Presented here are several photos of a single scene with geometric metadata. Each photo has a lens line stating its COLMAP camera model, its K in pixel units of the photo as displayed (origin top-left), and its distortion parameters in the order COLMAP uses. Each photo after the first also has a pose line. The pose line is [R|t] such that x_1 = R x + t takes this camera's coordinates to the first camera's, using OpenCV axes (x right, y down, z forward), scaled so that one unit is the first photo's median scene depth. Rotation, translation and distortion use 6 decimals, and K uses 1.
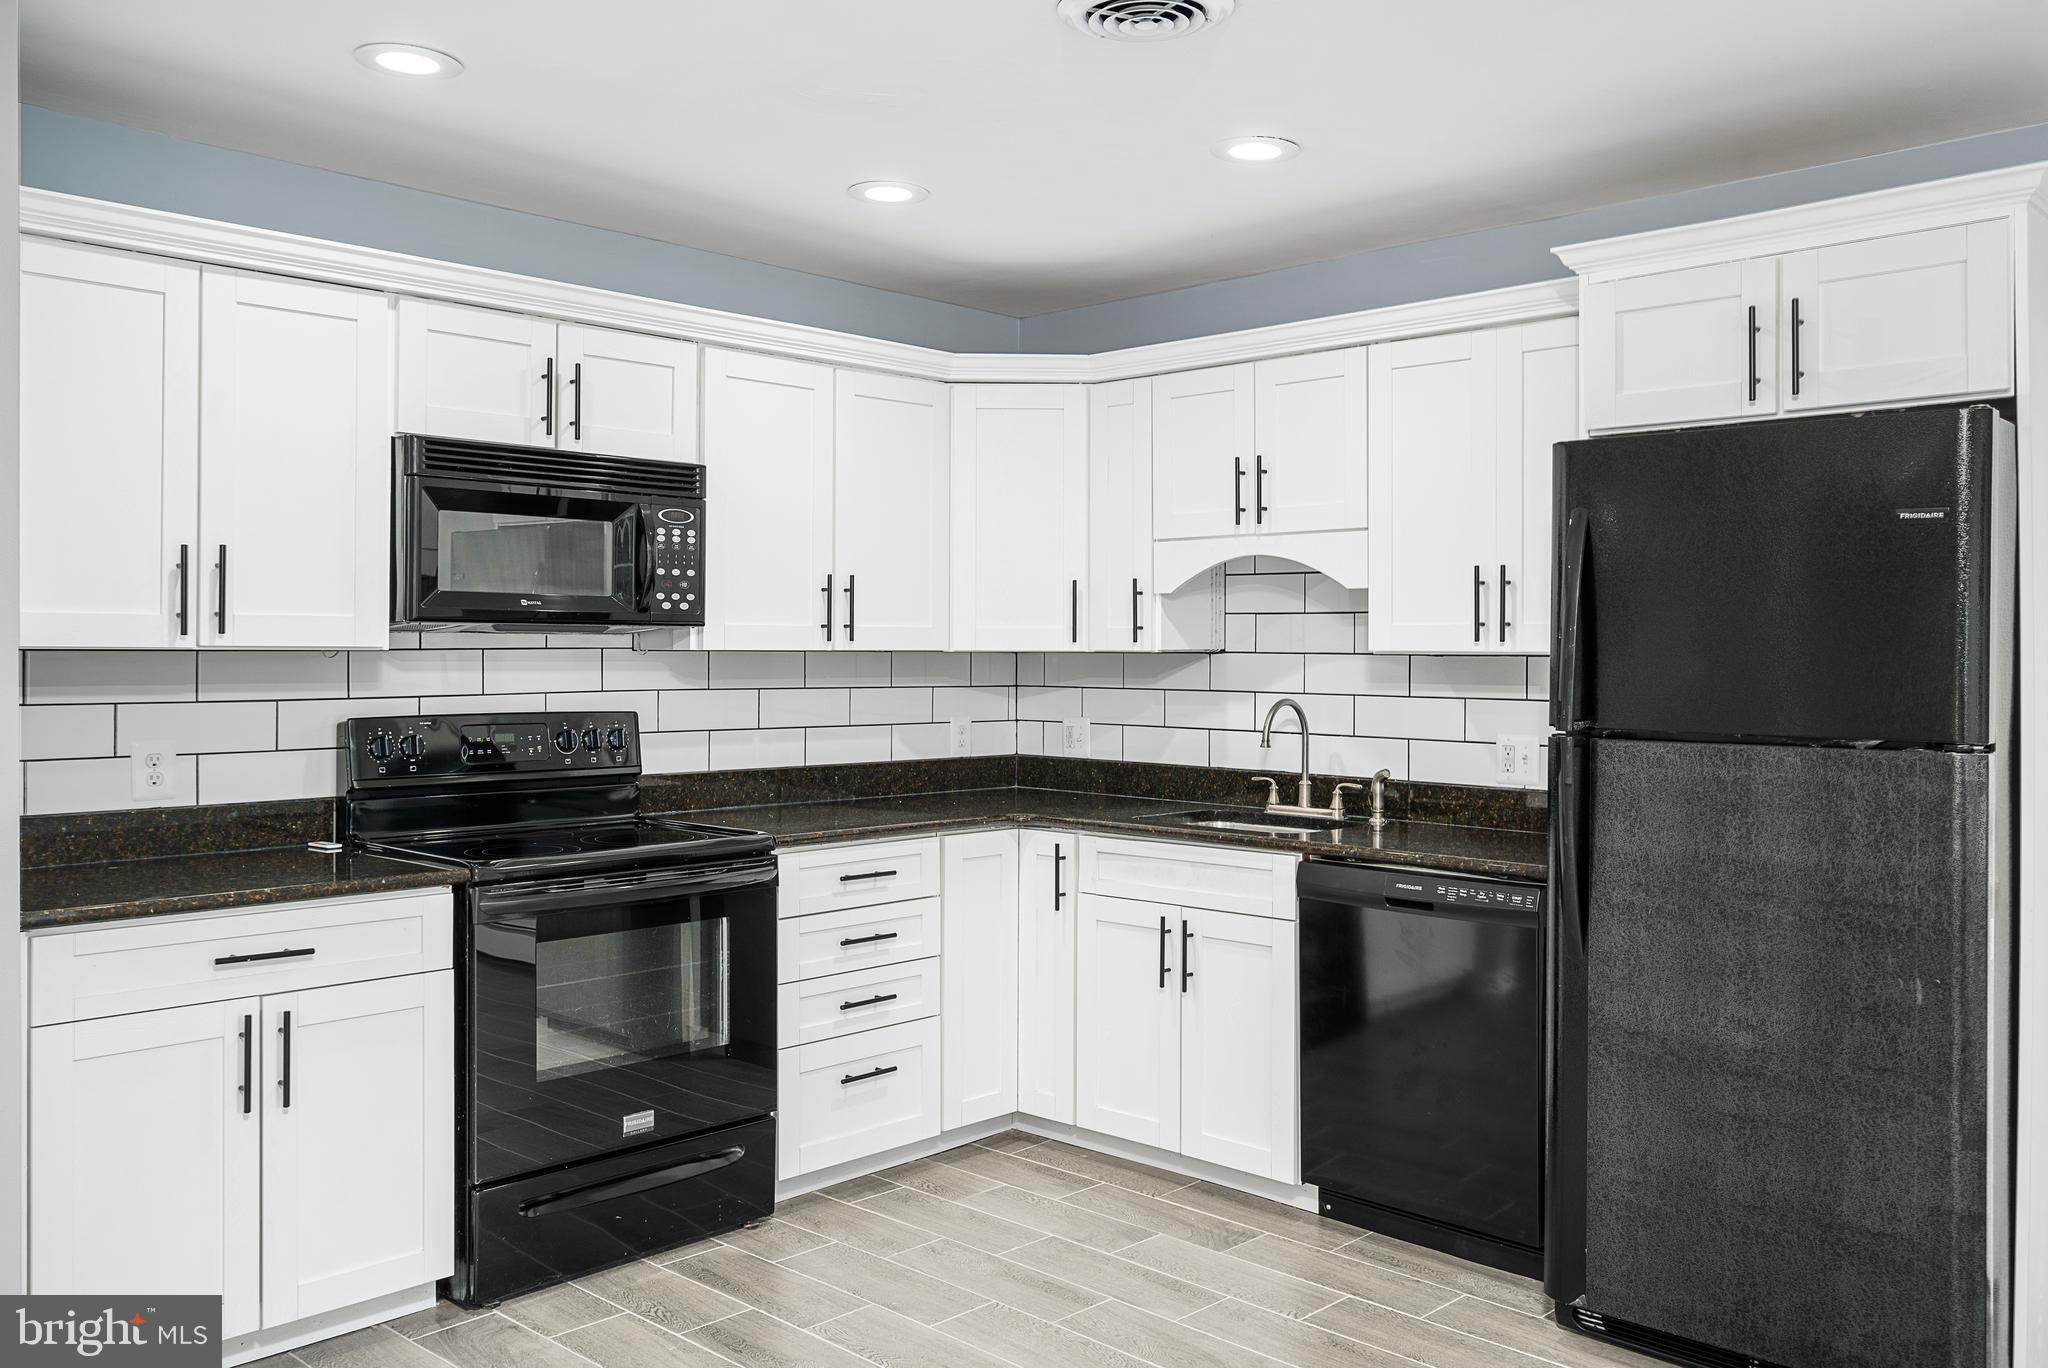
lens RADIAL K [[1676.1, 0, 952.7], [0, 1676.1, 637.6], [0, 0, 1]] dist [-0.000540, -0.000941]
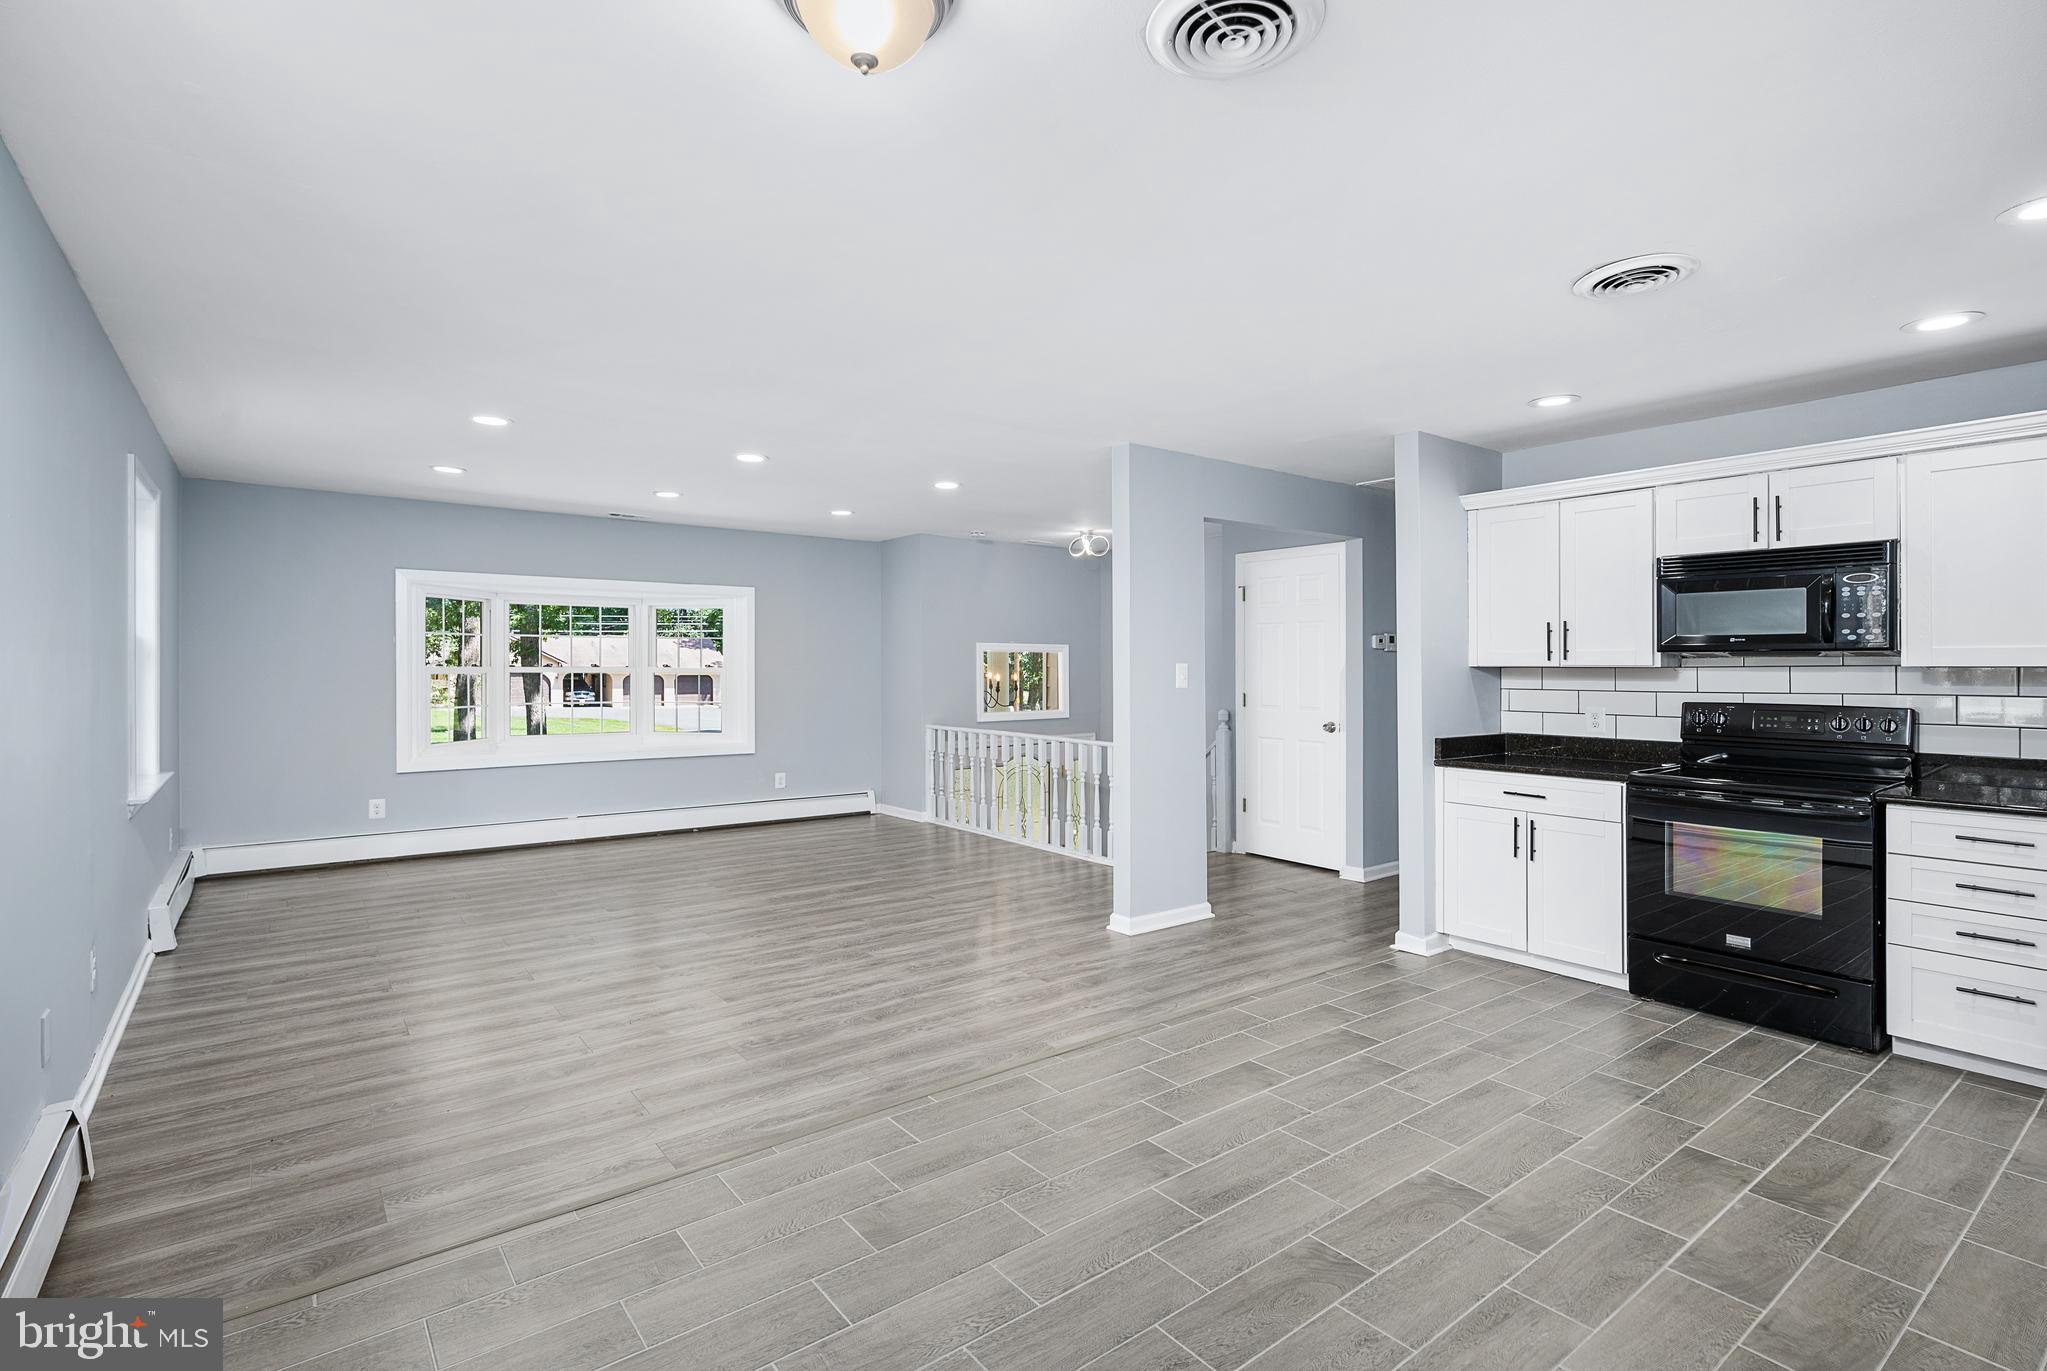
lens RADIAL K [[968.3, 0, 1059.1], [0, 968.3, 660.9], [0, 0, 1]] dist [-0.001183, -0.000744]
pose [[-0.110392, -0.010953, -0.993828, 0.795350], [0.002406, 0.999933, -0.011287, 0.010693], [0.993885, -0.003638, -0.110358, 0.380555]]
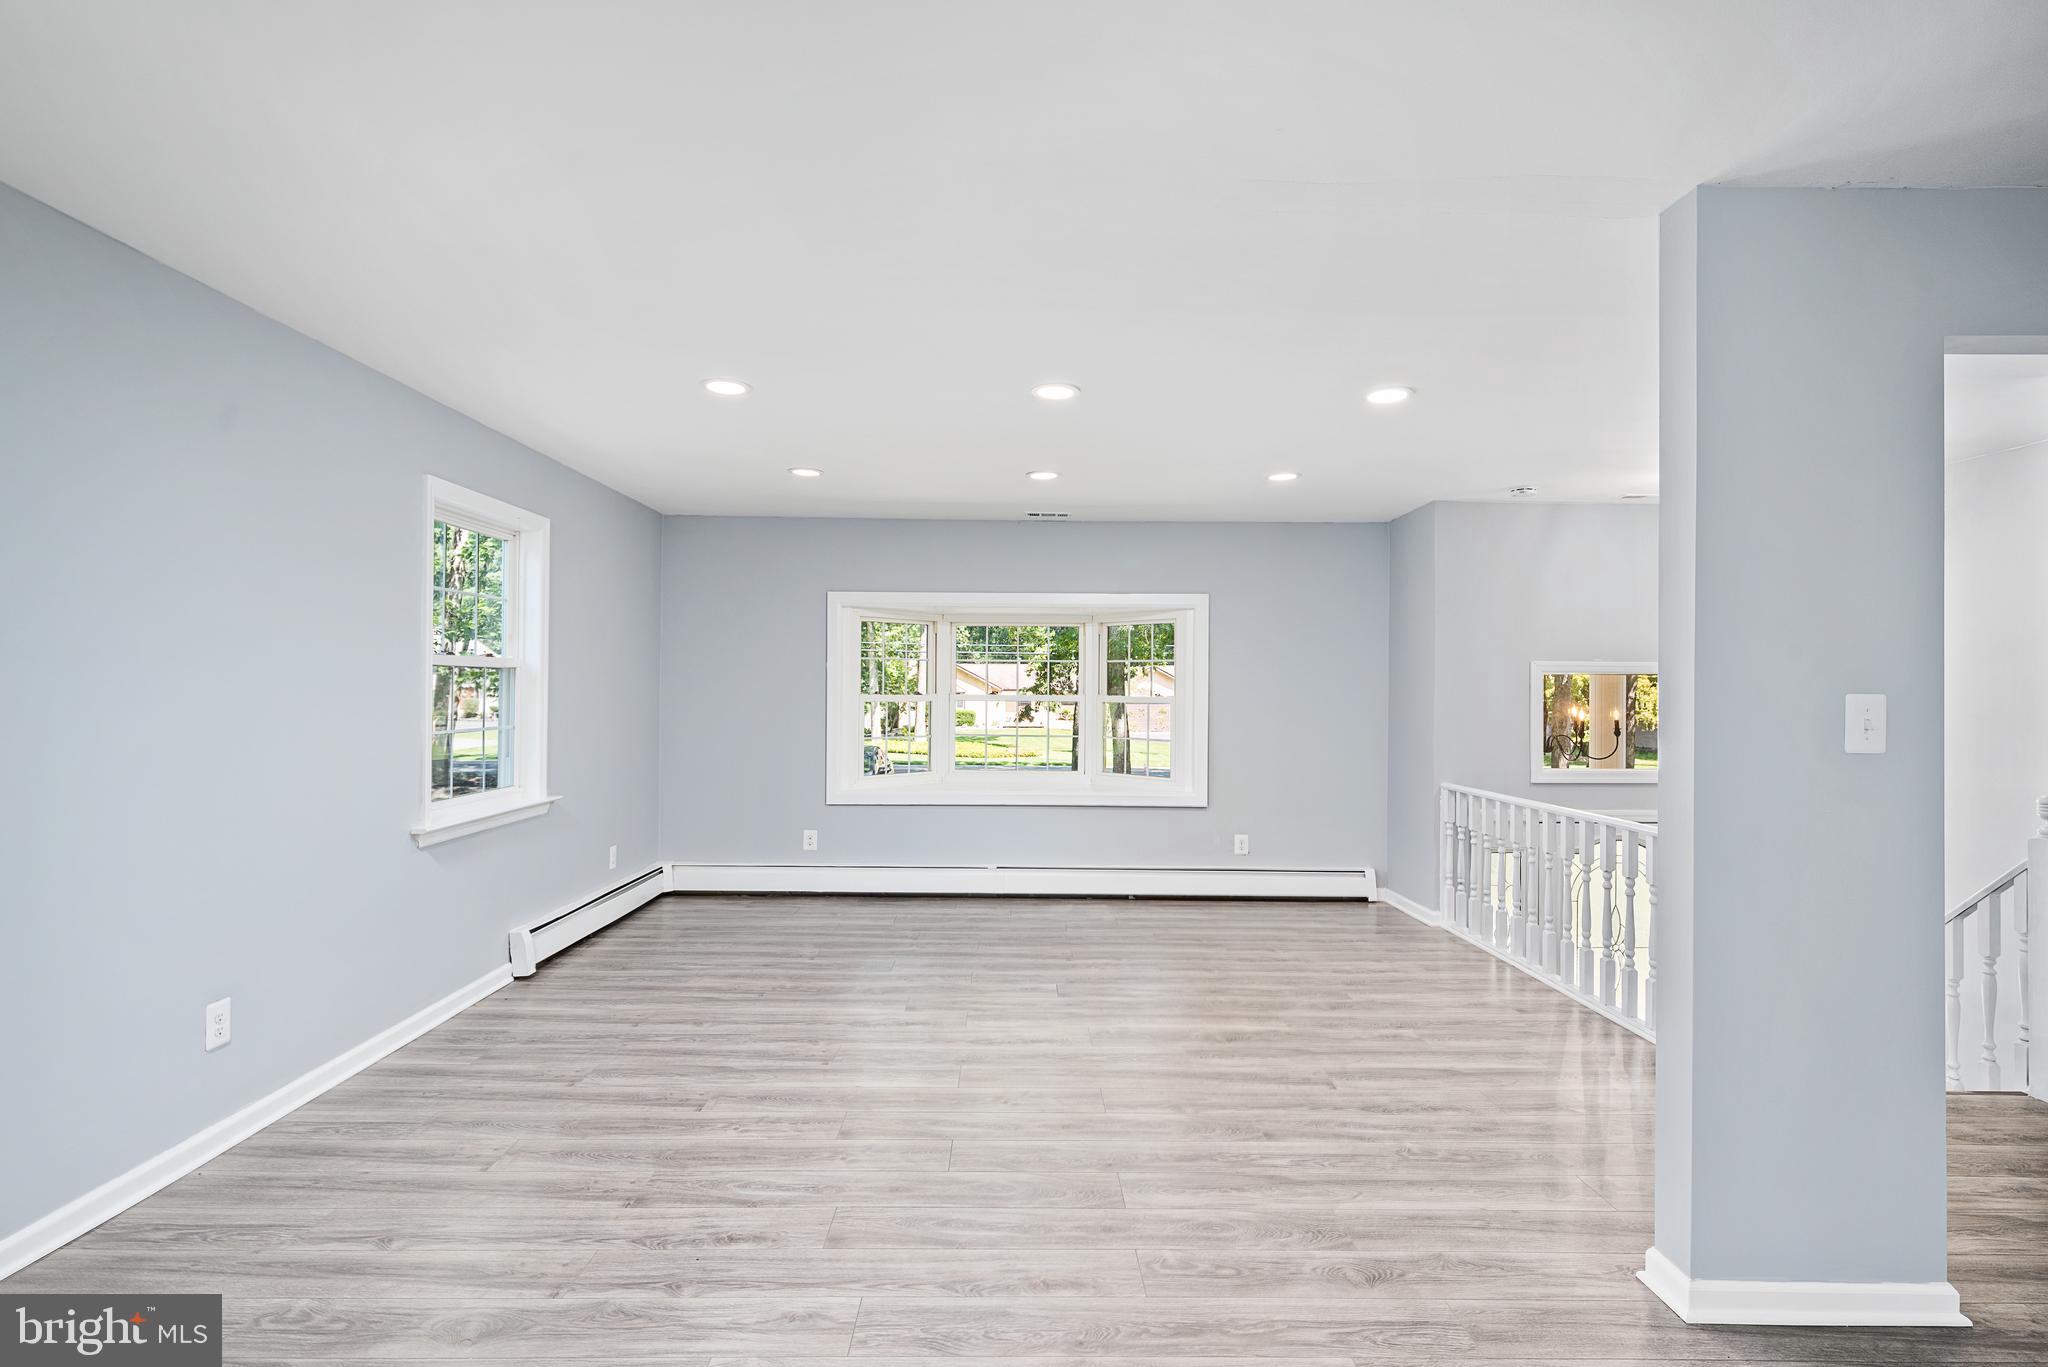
lens RADIAL K [[1005.9, 0, 1024.0], [0, 1005.9, 683.5], [0, 0, 1]] dist [-0.004267, -0.000617]
pose [[-0.700192, -0.015399, -0.713789, 0.231569], [-0.006518, 0.999864, -0.015177, 0.005784], [0.713925, -0.005974, -0.700197, 0.458274]]
